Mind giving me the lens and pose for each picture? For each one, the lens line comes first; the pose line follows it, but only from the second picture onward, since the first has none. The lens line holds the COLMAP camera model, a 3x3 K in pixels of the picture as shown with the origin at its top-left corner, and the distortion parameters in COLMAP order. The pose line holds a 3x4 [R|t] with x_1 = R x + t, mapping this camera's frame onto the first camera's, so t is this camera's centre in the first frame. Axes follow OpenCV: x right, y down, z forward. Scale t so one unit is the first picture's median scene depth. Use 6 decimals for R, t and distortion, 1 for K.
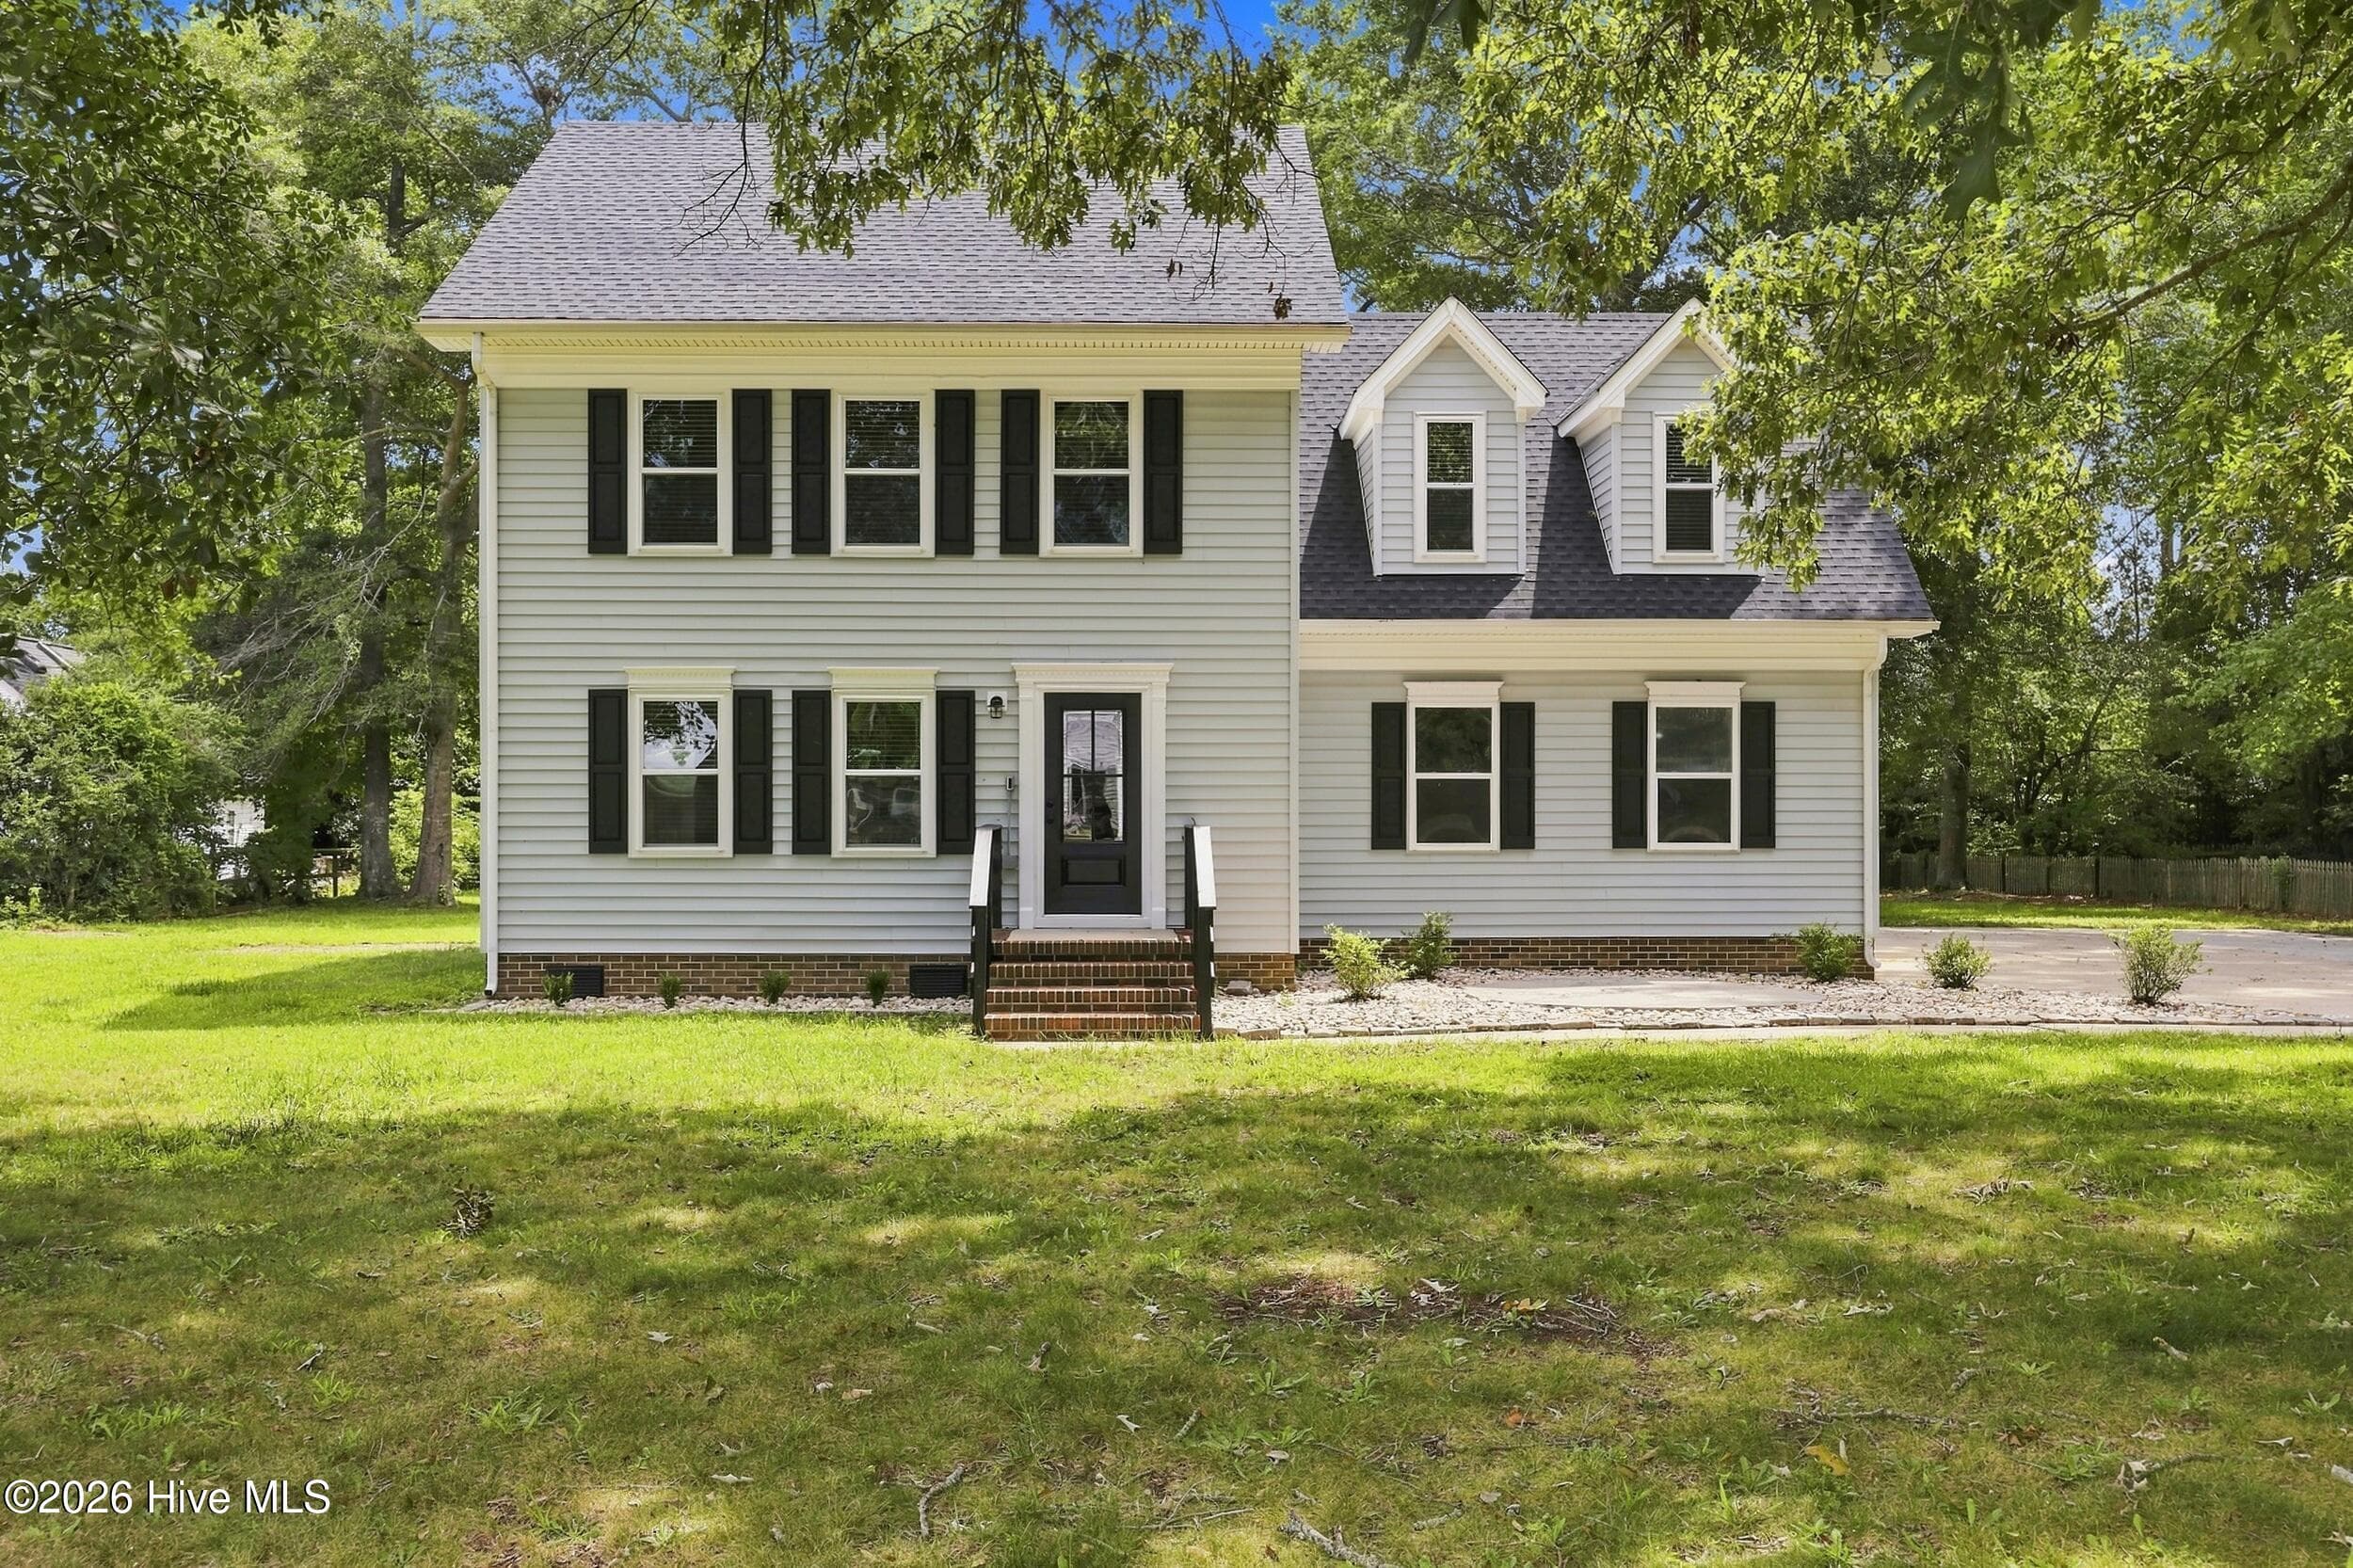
lens RADIAL K [[2248.2, 0, 1193.9], [0, 2248.2, 793.4], [0, 0, 1]] dist [0.012593, 0.000000]
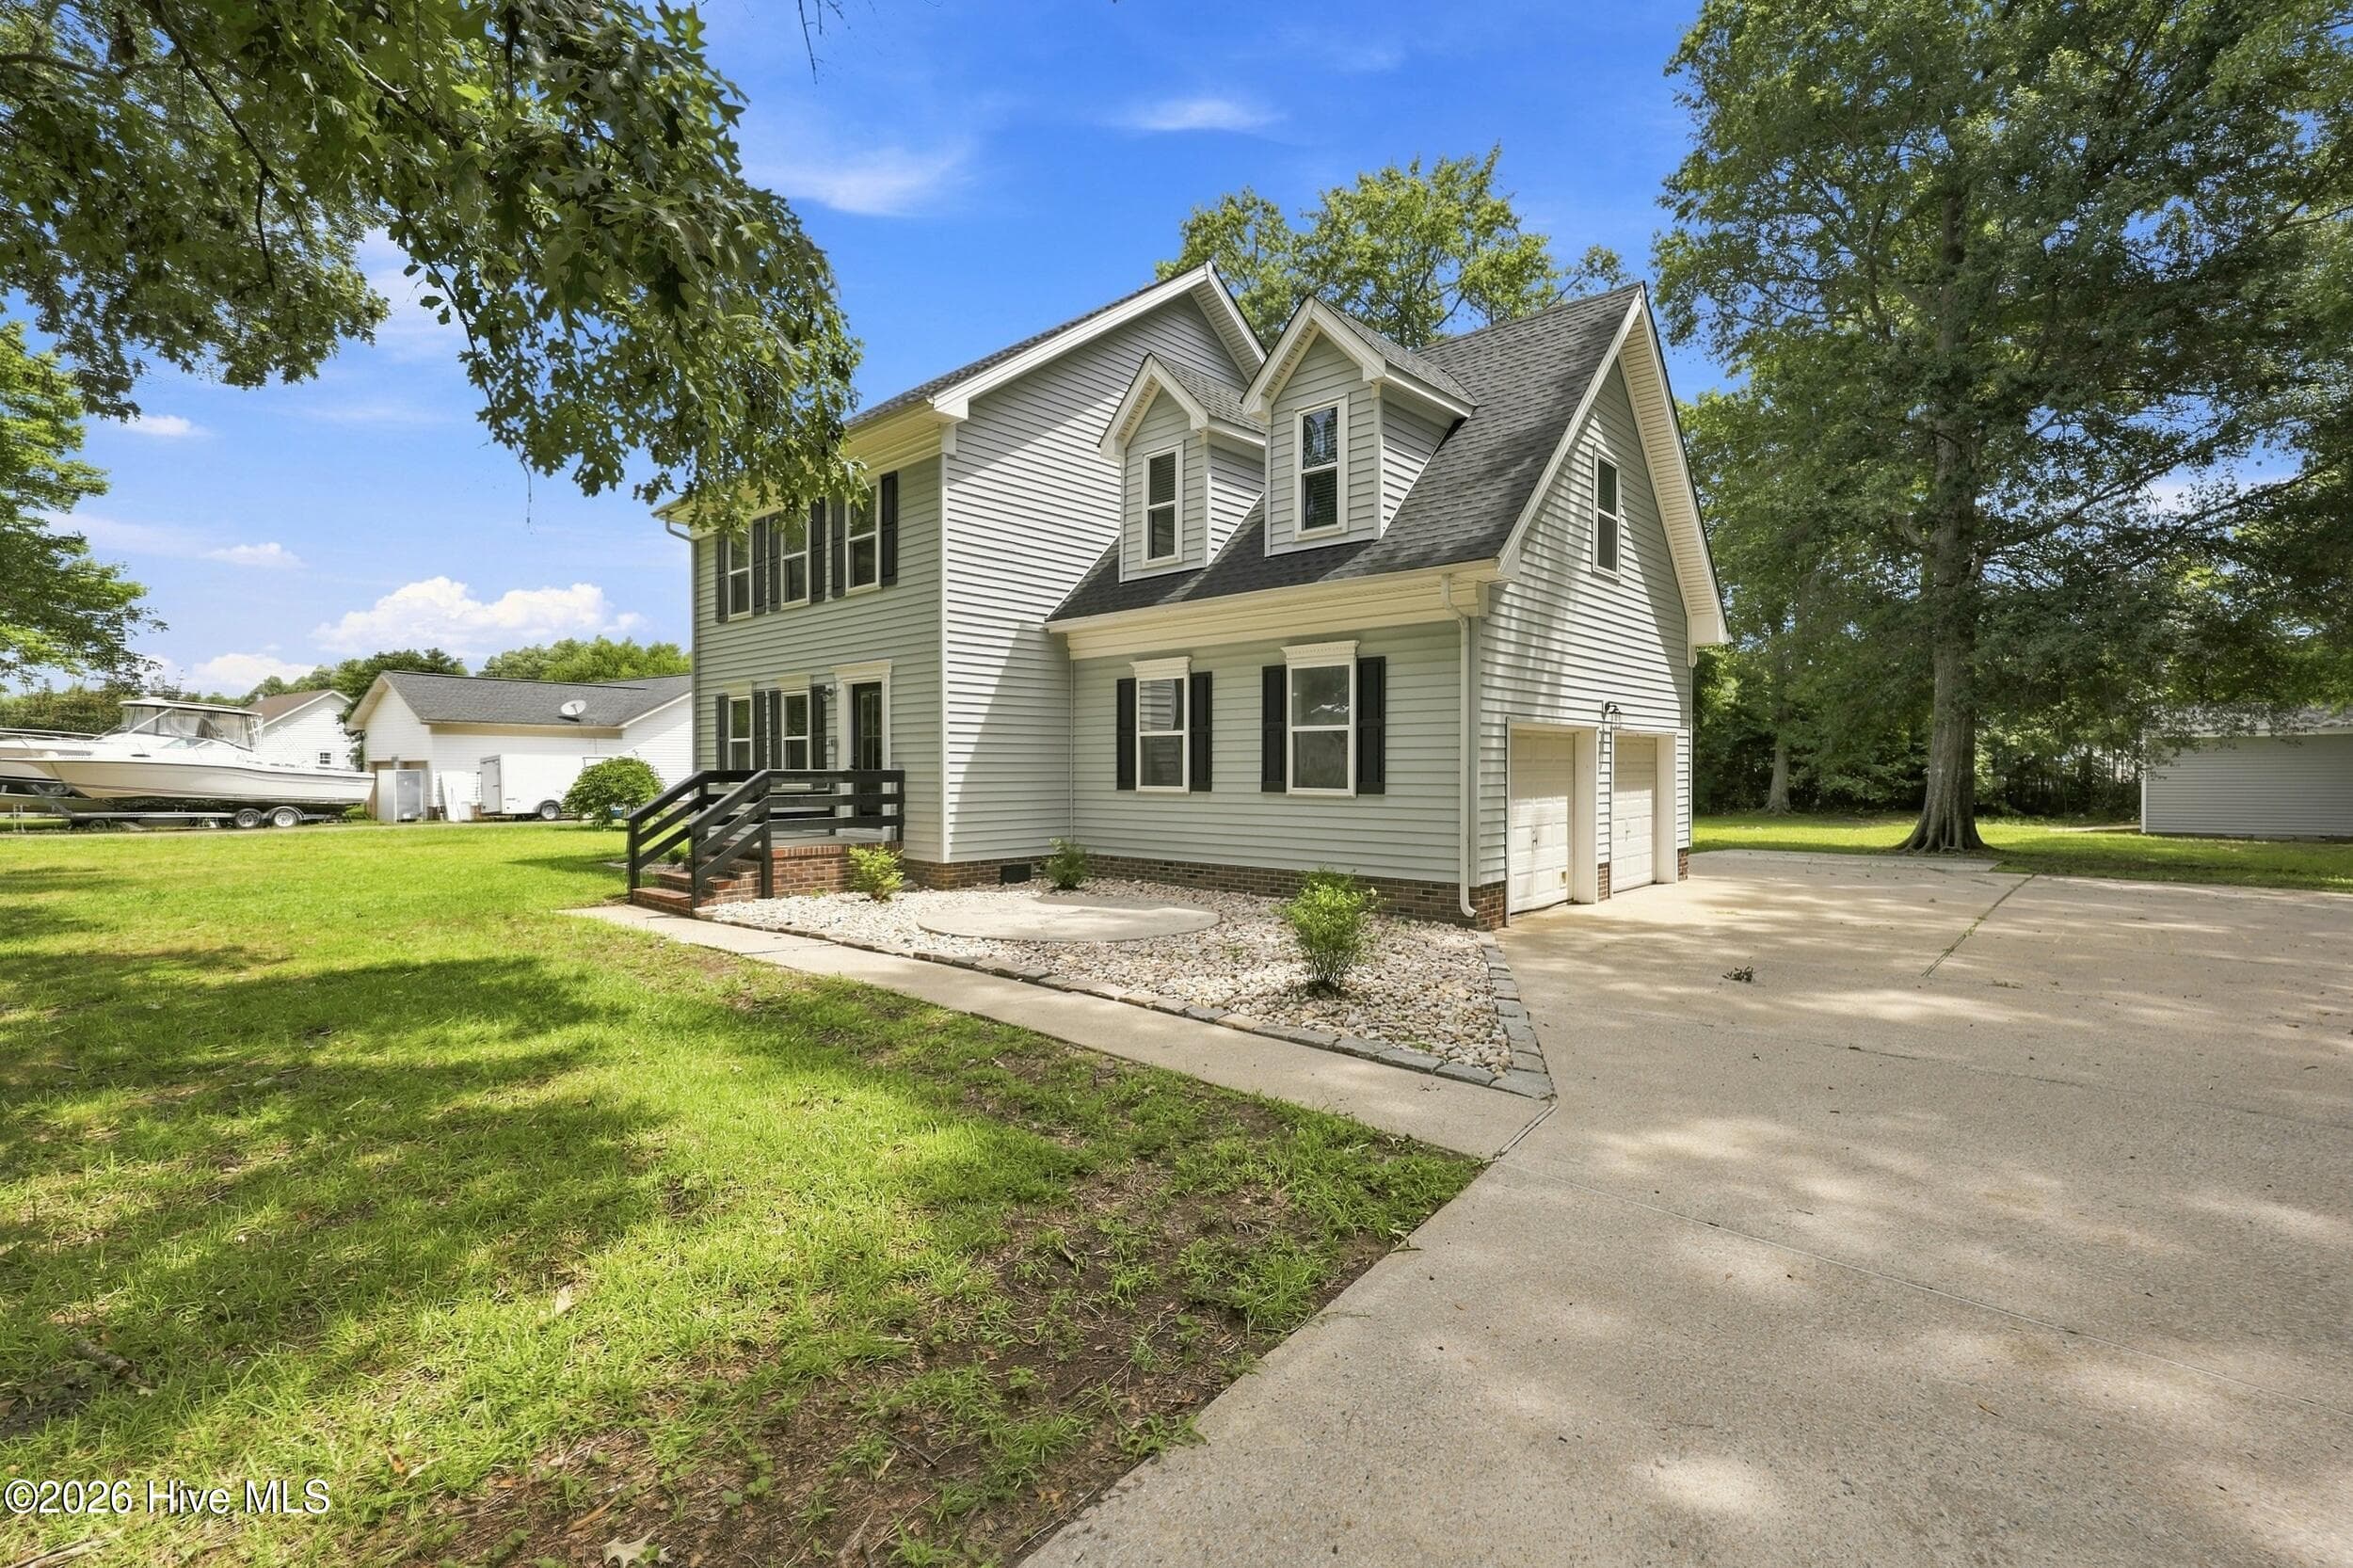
lens RADIAL K [[1044.6, 0, 1161.8], [0, 1044.6, 782.8], [0, 0, 1]] dist [0.002272, 0.000022]
pose [[0.710021, 0.012090, -0.704077, 0.534149], [0.003163, 0.999788, 0.020357, 0.008367], [0.704174, -0.016681, 0.709832, 0.579582]]
